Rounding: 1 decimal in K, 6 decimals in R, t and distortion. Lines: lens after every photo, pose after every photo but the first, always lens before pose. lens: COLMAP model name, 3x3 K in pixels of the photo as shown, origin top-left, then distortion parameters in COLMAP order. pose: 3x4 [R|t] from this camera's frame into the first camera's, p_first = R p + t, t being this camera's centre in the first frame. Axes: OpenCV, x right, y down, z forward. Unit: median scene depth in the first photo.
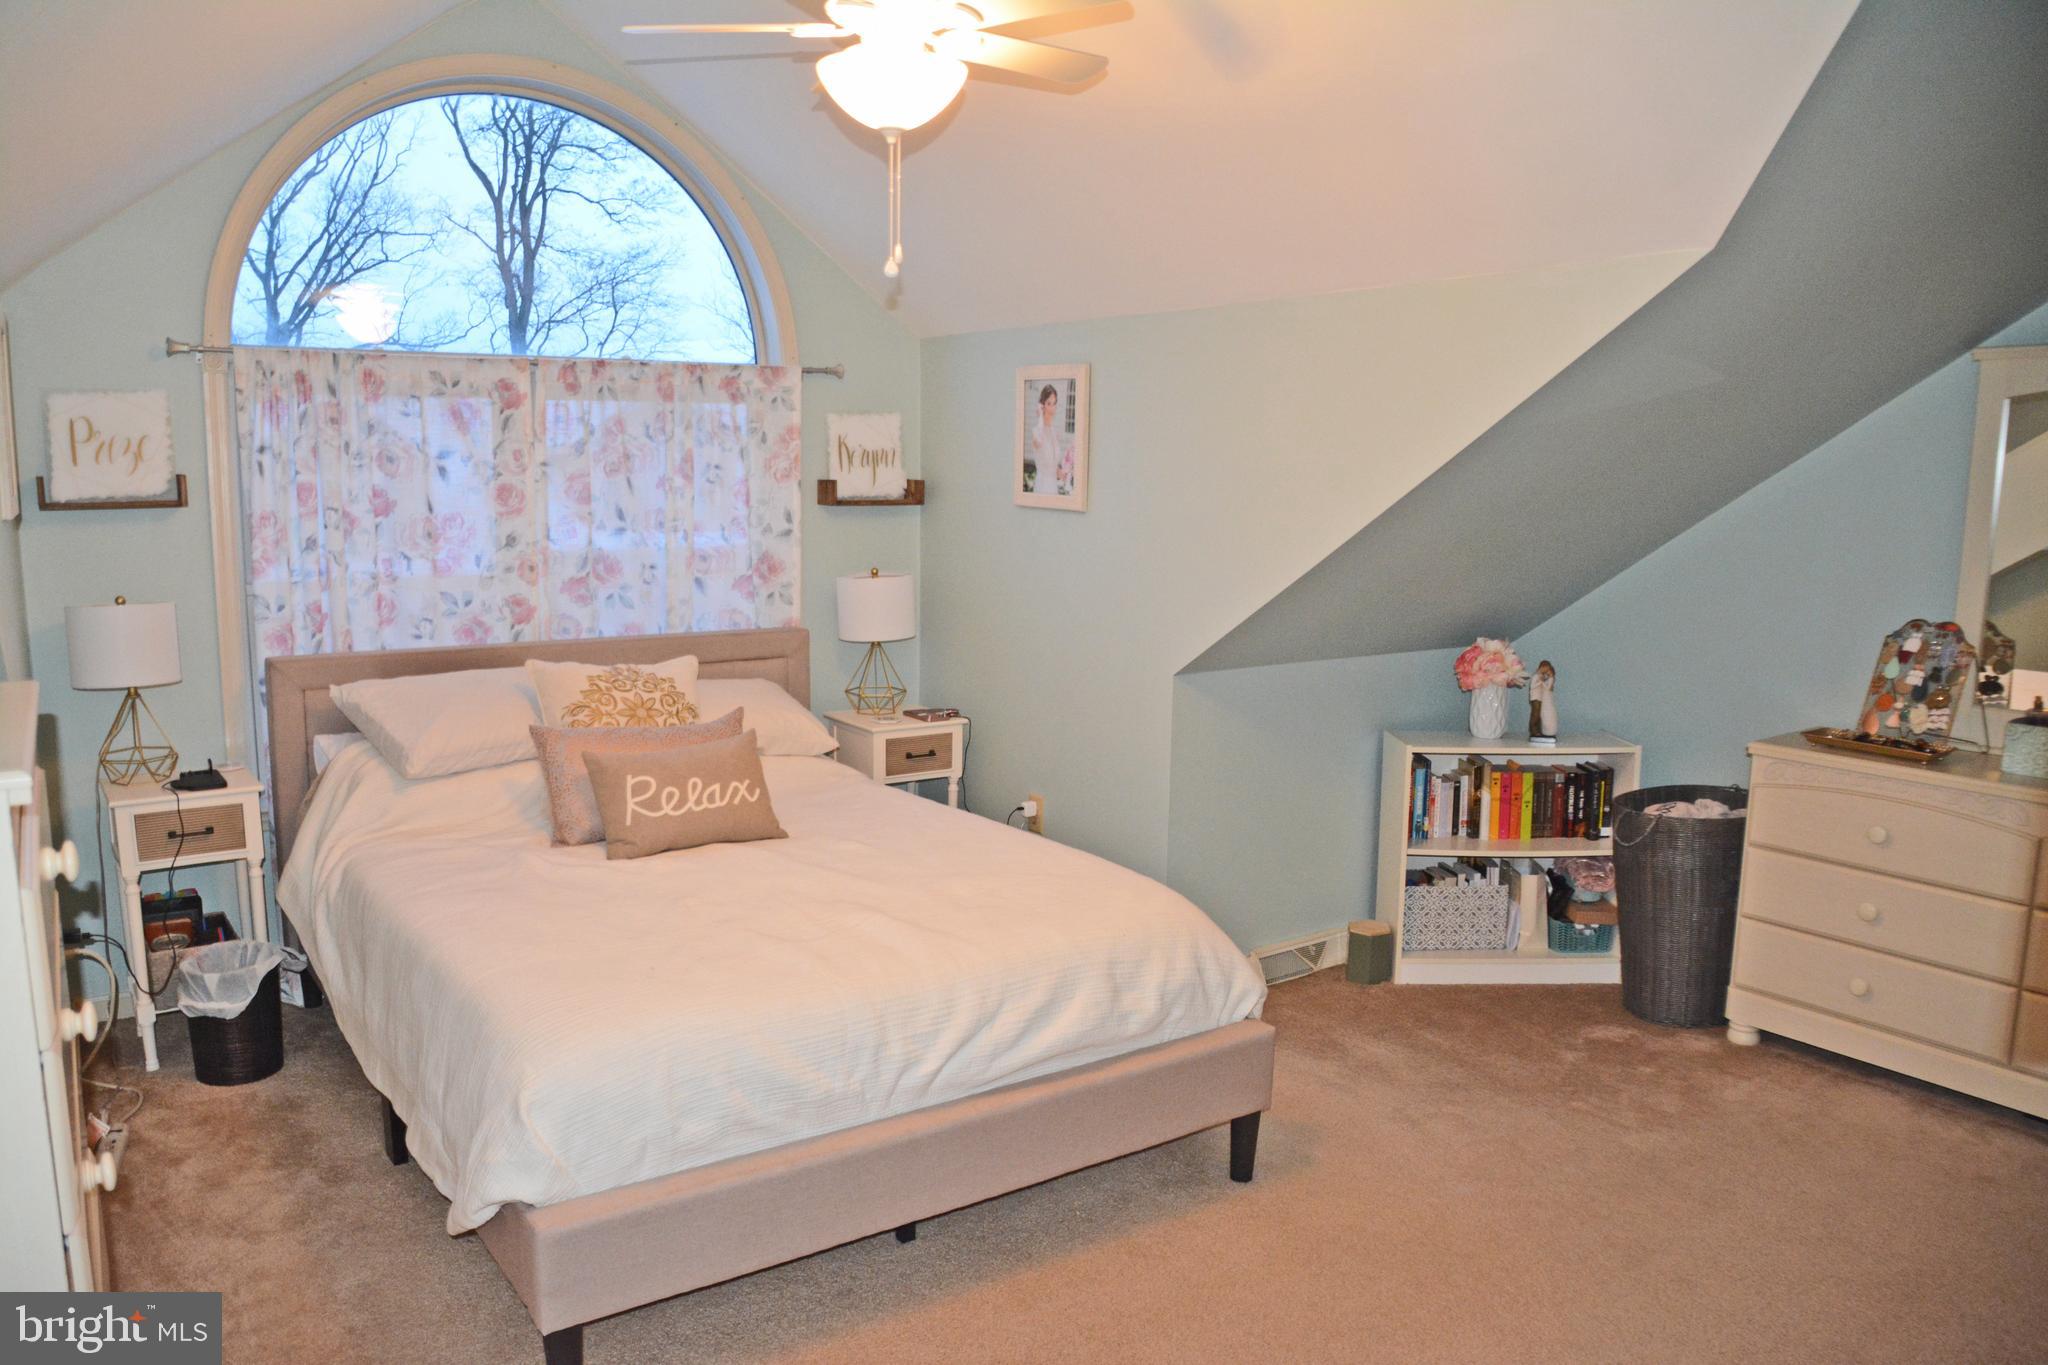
lens RADIAL K [[1443.0, 0, 990.1], [0, 1443.0, 694.1], [0, 0, 1]] dist [-0.127272, 0.076017]
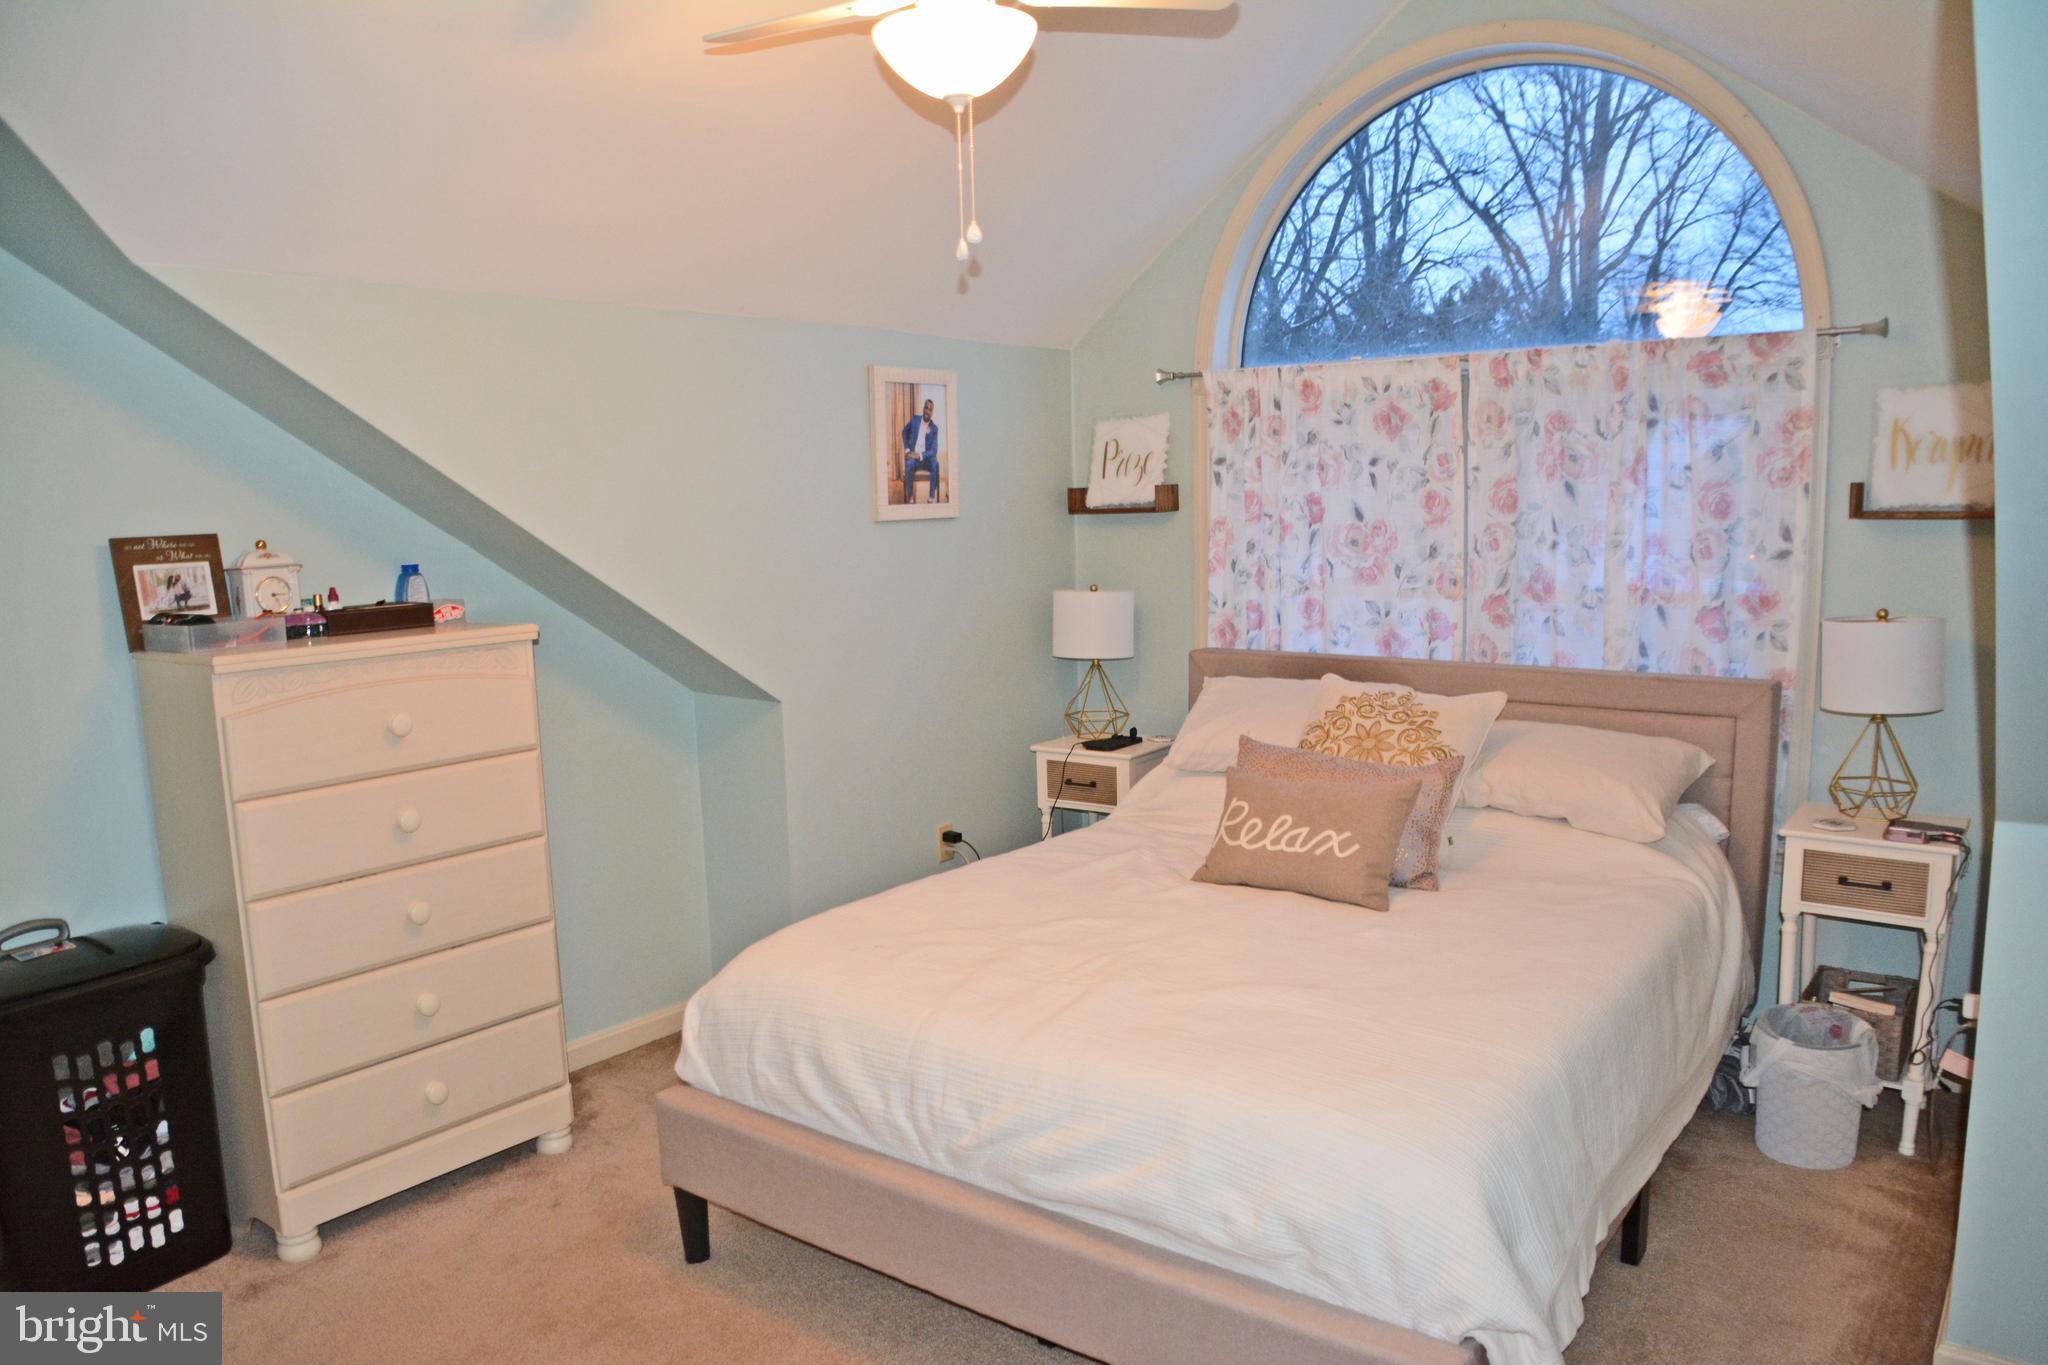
lens RADIAL K [[1443.0, 0, 1013.8], [0, 1443.0, 729.7], [0, 0, 1]] dist [-0.127272, 0.076017]
pose [[0.320856, 0.134936, -0.937467, 0.496335], [-0.117519, 0.987822, 0.101962, -0.057451], [0.939809, 0.077455, 0.332806, 0.454850]]
